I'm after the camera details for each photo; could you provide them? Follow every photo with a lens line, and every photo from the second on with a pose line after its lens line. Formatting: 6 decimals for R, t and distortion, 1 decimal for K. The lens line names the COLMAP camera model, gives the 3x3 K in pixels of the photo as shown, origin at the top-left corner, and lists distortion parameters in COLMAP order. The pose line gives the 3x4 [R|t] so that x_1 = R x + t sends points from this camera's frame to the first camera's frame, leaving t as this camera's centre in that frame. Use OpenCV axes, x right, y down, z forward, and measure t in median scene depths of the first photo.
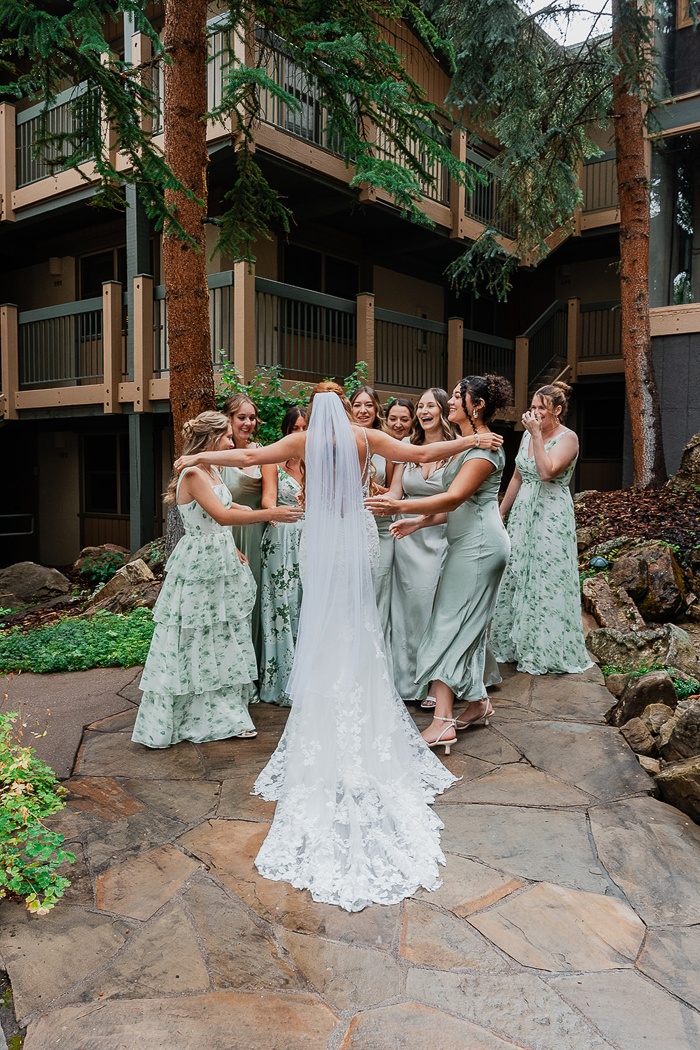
lens RADIAL K [[780.9, 0, 335.2], [0, 780.9, 501.3], [0, 0, 1]] dist [-0.008694, 0.005989]
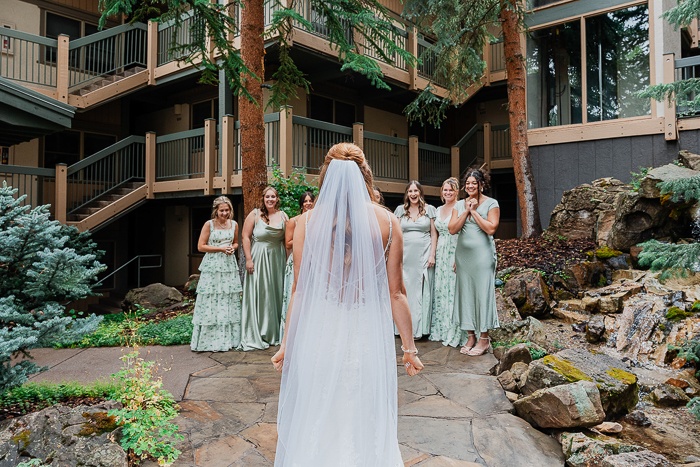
lens RADIAL K [[482.7, 0, 324.3], [0, 482.7, 203.1], [0, 0, 1]] dist [-0.008710, -0.004381]
pose [[0.999048, -0.007823, -0.042917, 0.010794], [0.003900, 0.995866, -0.090752, 0.001618], [0.043450, 0.090498, 0.994948, -0.036197]]
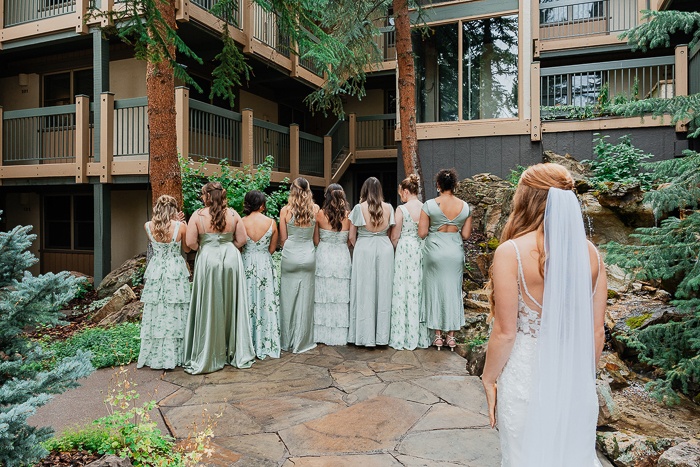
lens RADIAL K [[493.4, 0, 307.7], [0, 493.4, 204.7], [0, 0, 1]] dist [-0.002929, -0.012602]
pose [[0.972886, -0.003456, 0.231258, -0.090674], [0.016612, 0.998350, -0.054966, -0.014139], [-0.230686, 0.057317, 0.971339, -0.005150]]
